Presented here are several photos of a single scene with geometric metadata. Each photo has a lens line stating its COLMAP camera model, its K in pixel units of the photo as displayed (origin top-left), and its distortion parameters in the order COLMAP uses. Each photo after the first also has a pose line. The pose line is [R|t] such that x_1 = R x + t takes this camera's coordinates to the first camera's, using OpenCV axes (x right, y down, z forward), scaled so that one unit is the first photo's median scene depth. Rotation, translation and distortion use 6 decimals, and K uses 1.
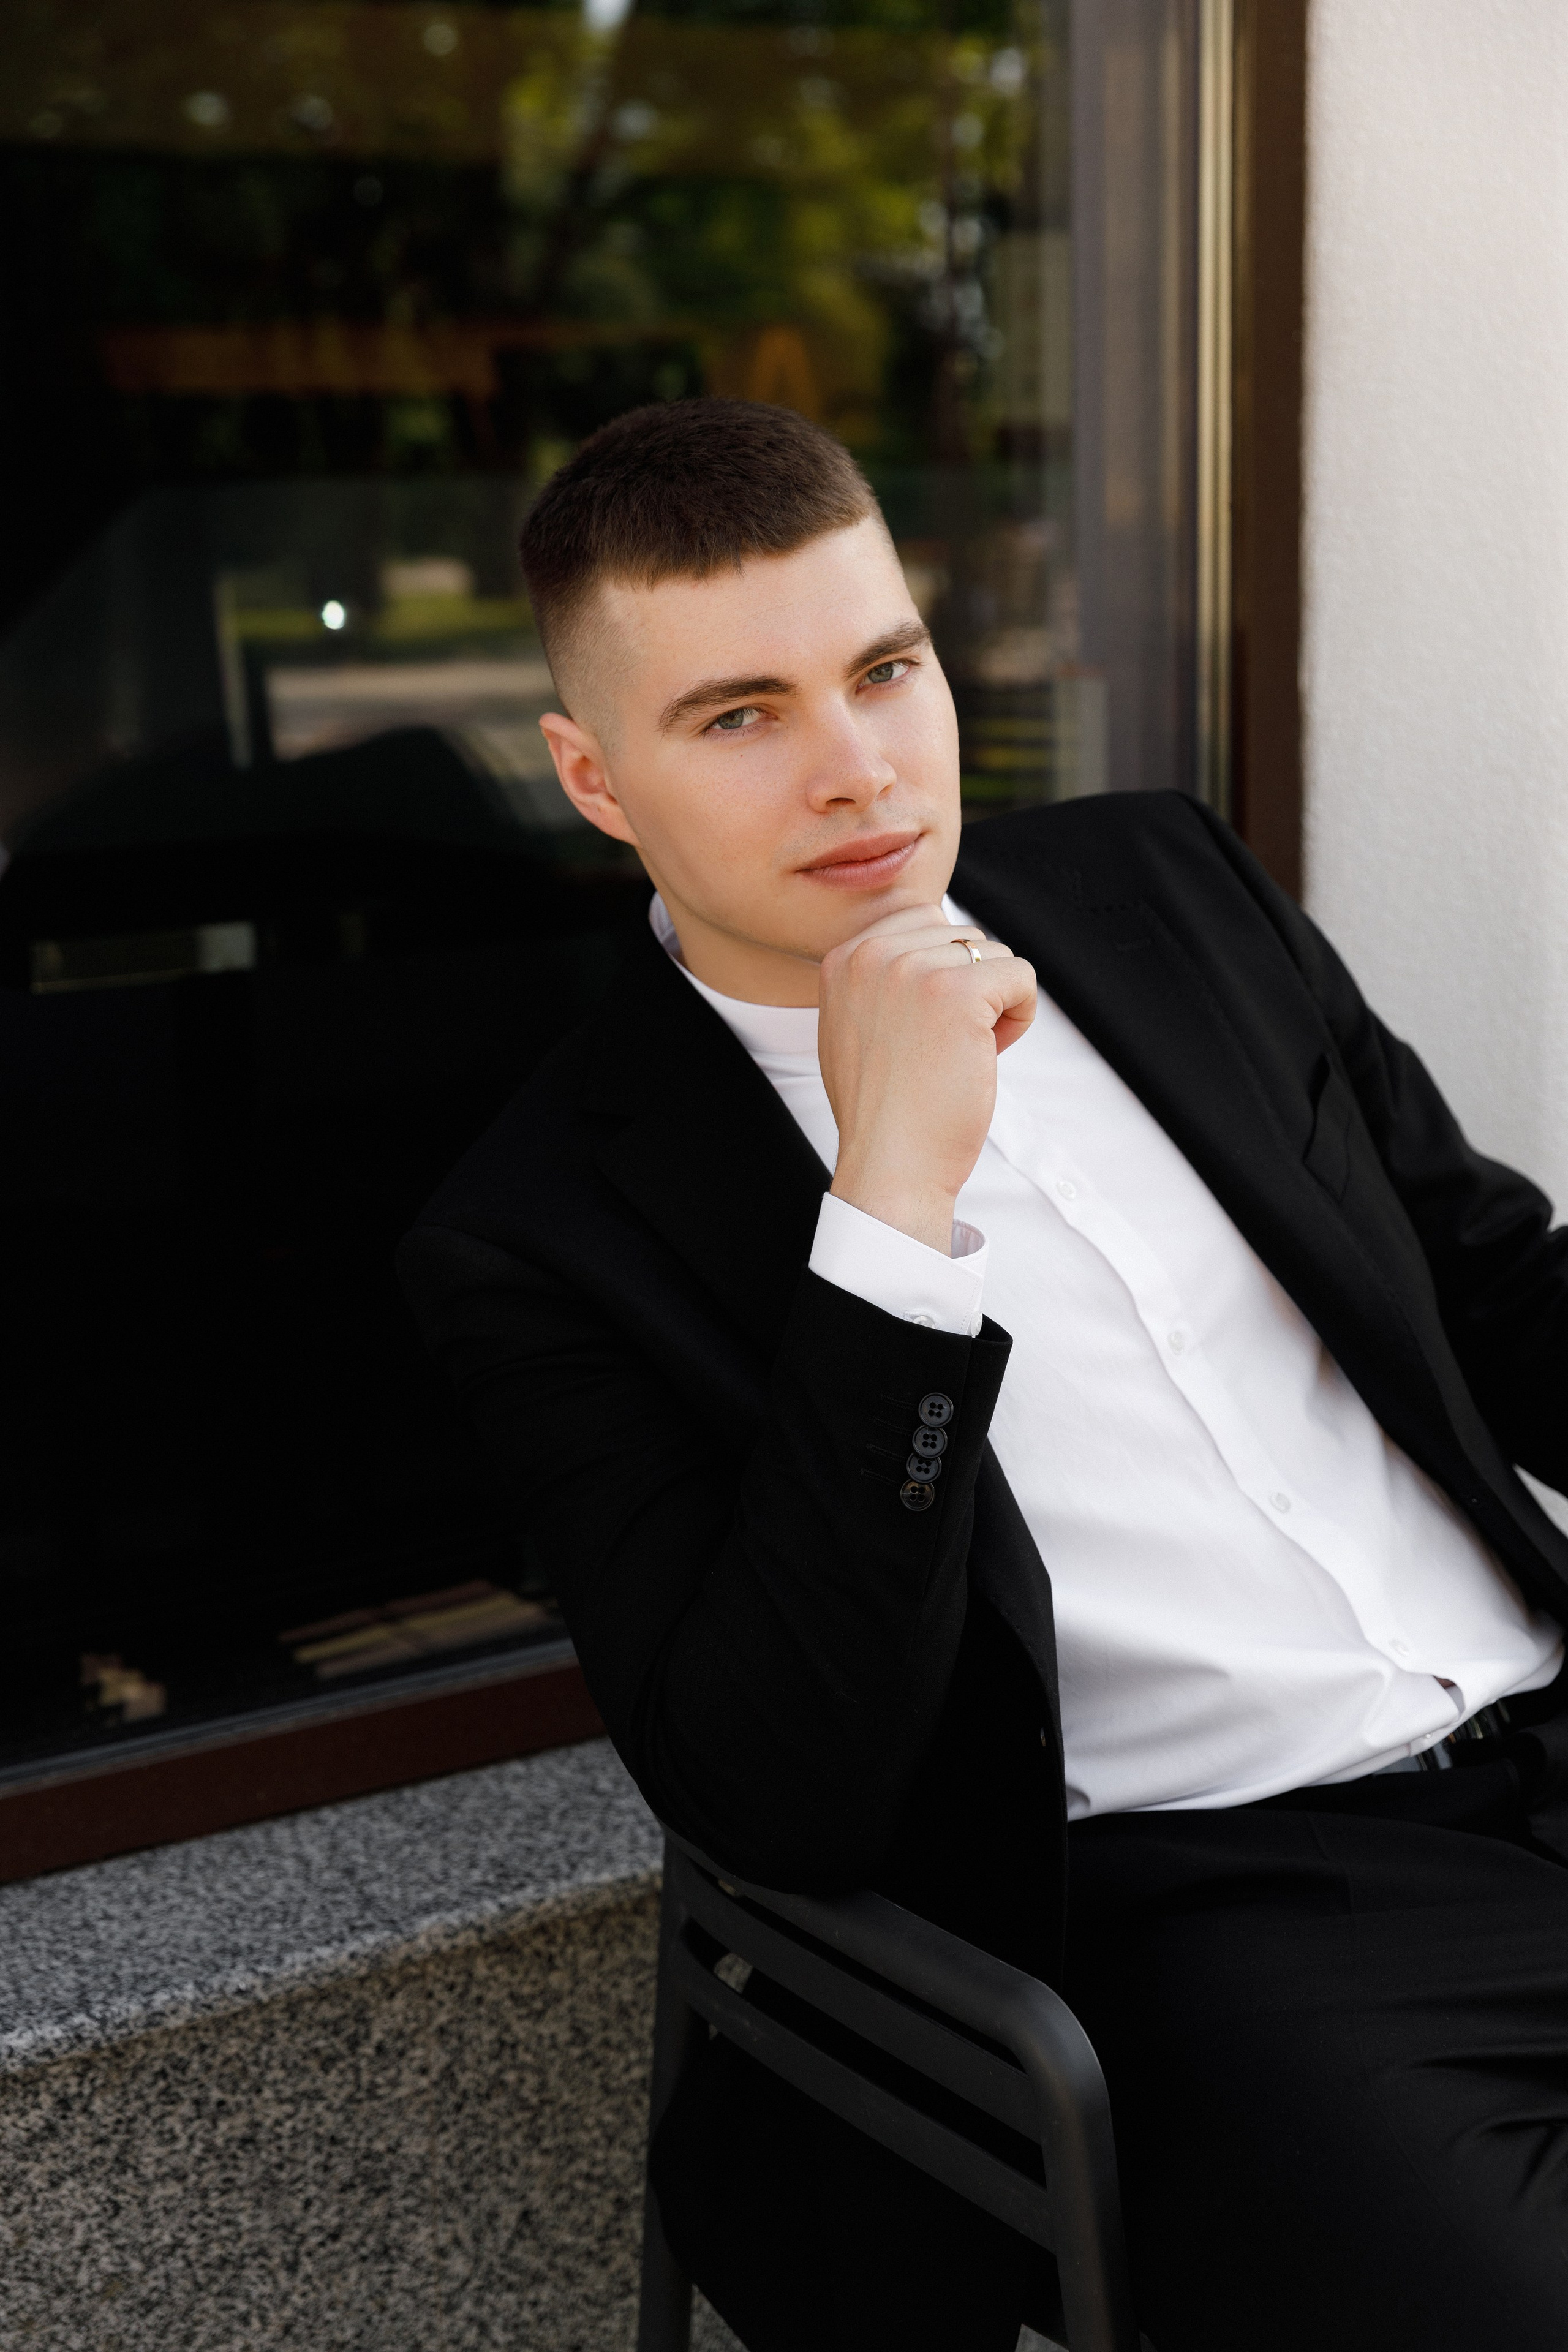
lens RADIAL K [[3604.5, 0, 784.0], [0, 3604.5, 1176.0], [0, 0, 1]] dist [-0.004617, 0.115449]
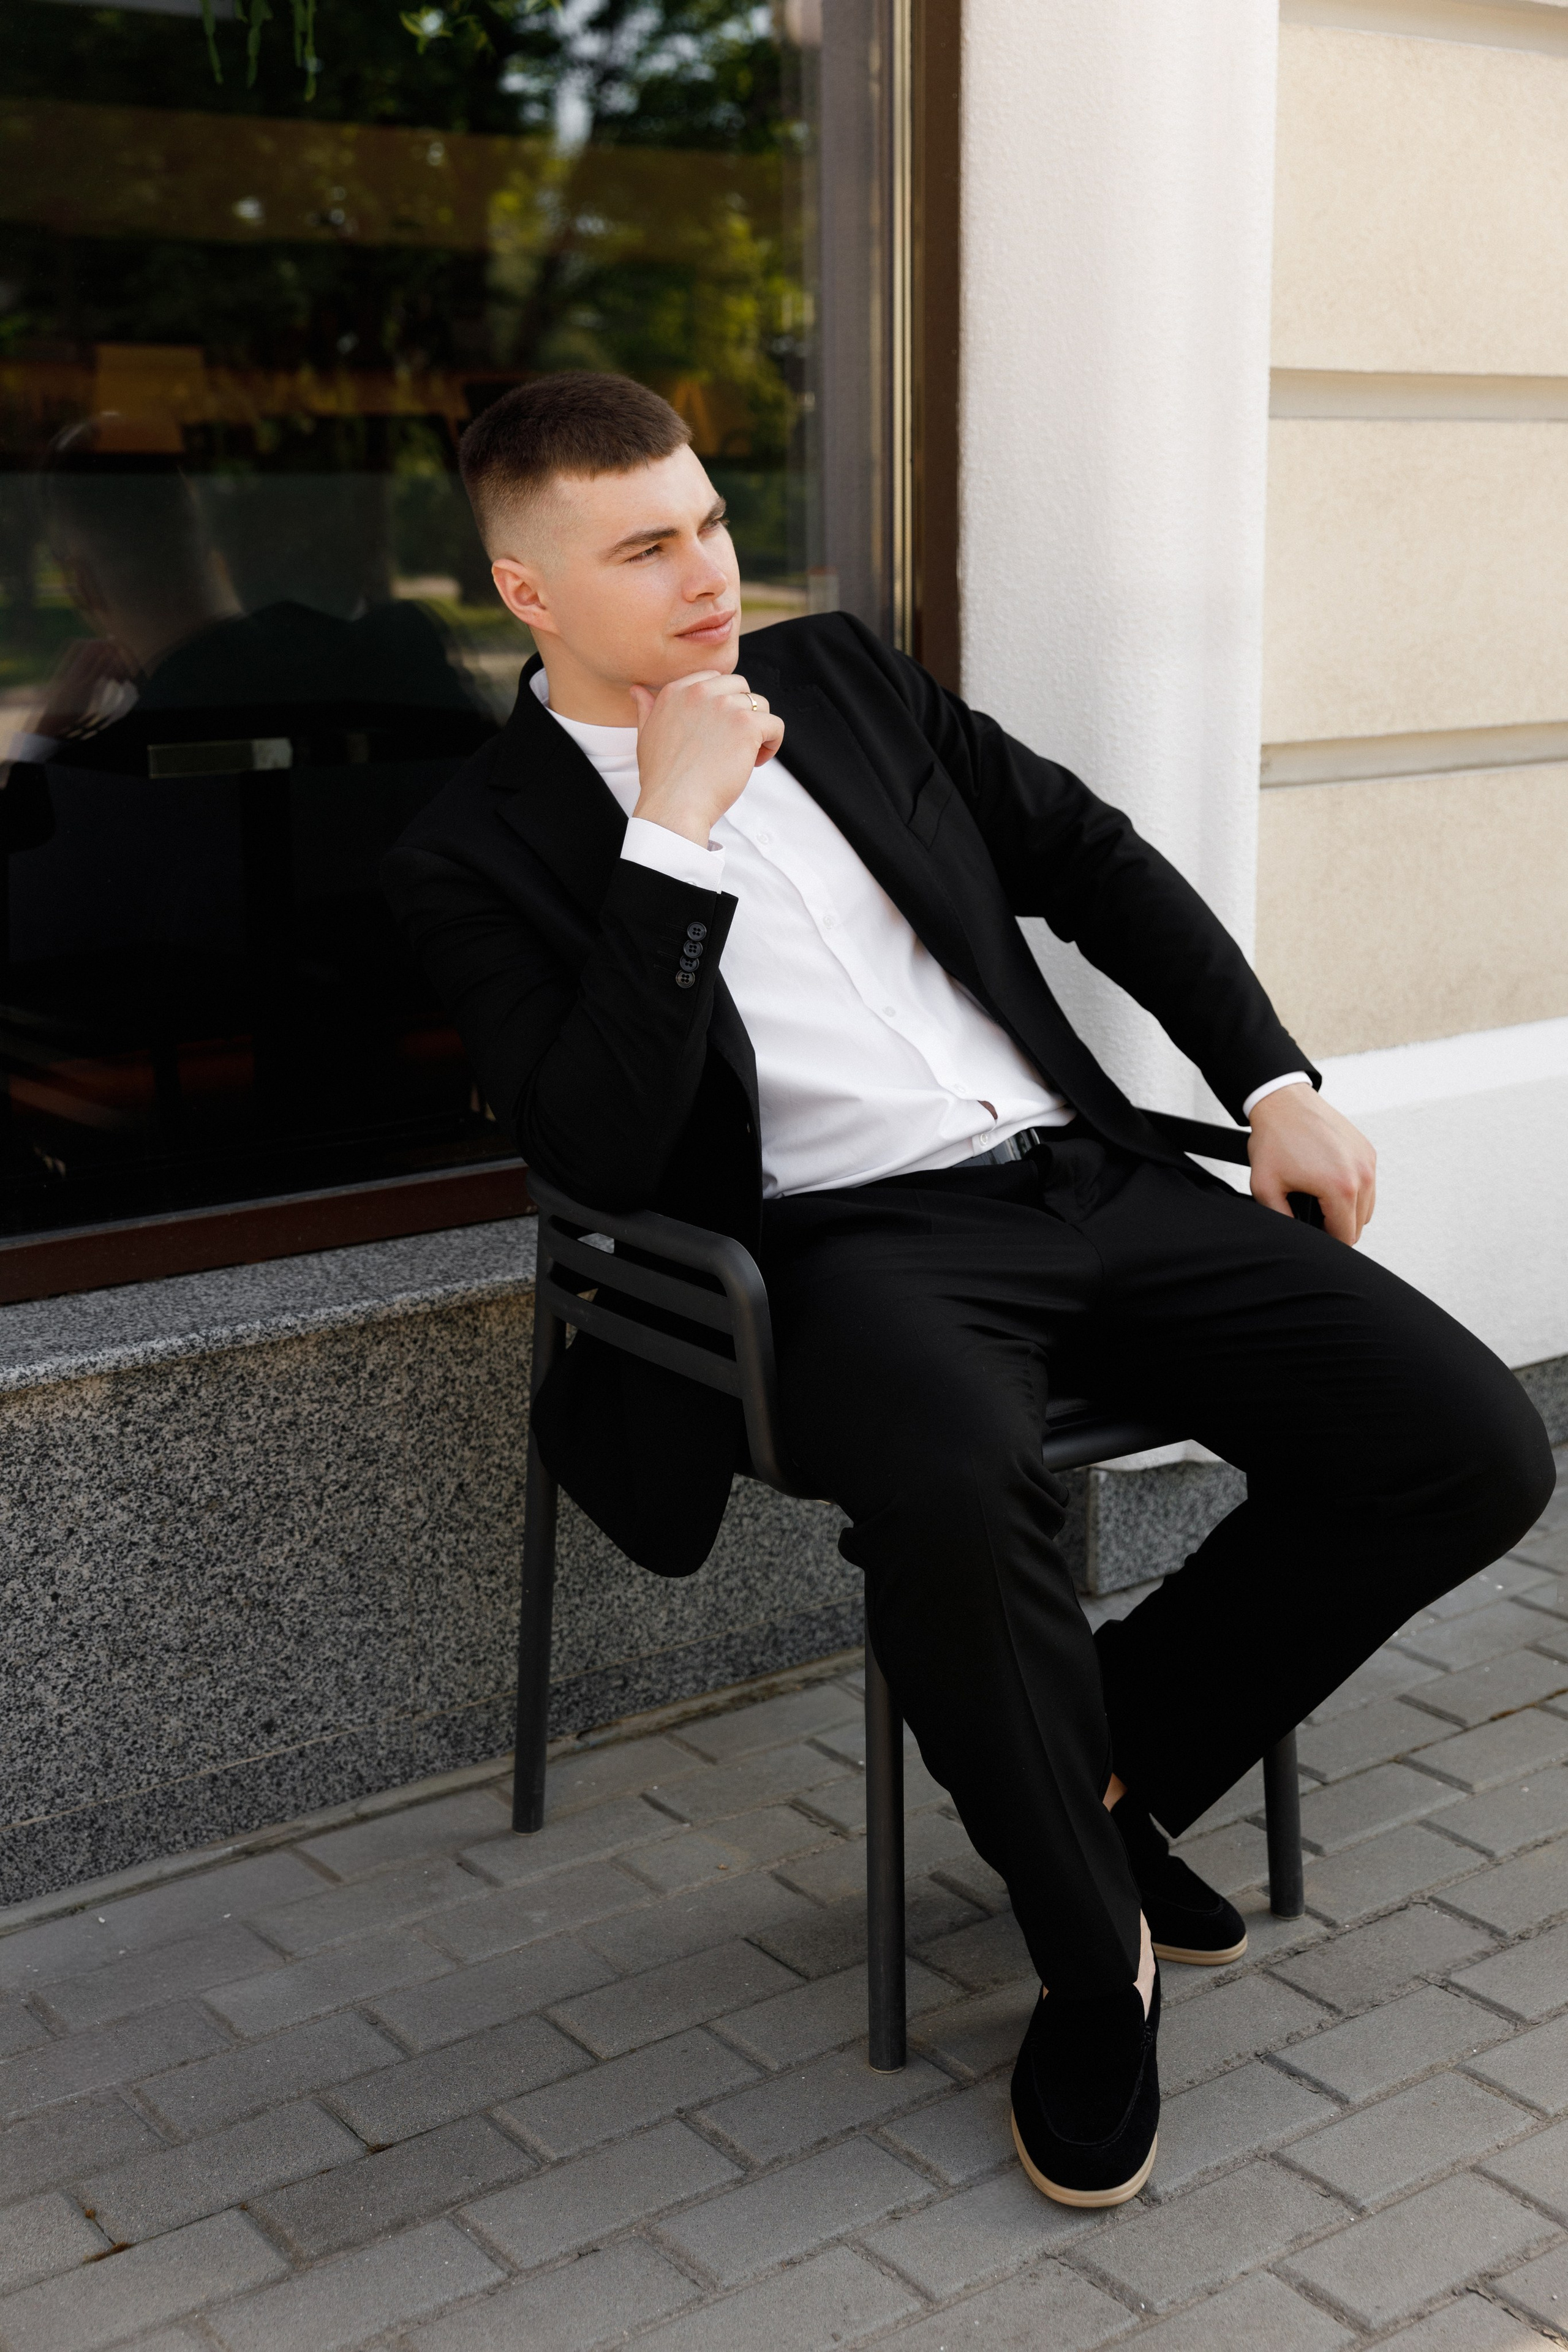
lens RADIAL K [[2905.3, 0, 784.0], [0, 2905.3, 1176.0], [0, 0, 1]] dist [0.009184, 0.016797]
pose [[0.999717, 0.003879, 0.023453, 0.054325], [-0.004592, 0.999526, 0.030426, 0.127128], [-0.023324, -0.030526, 0.999262, -0.401454]]
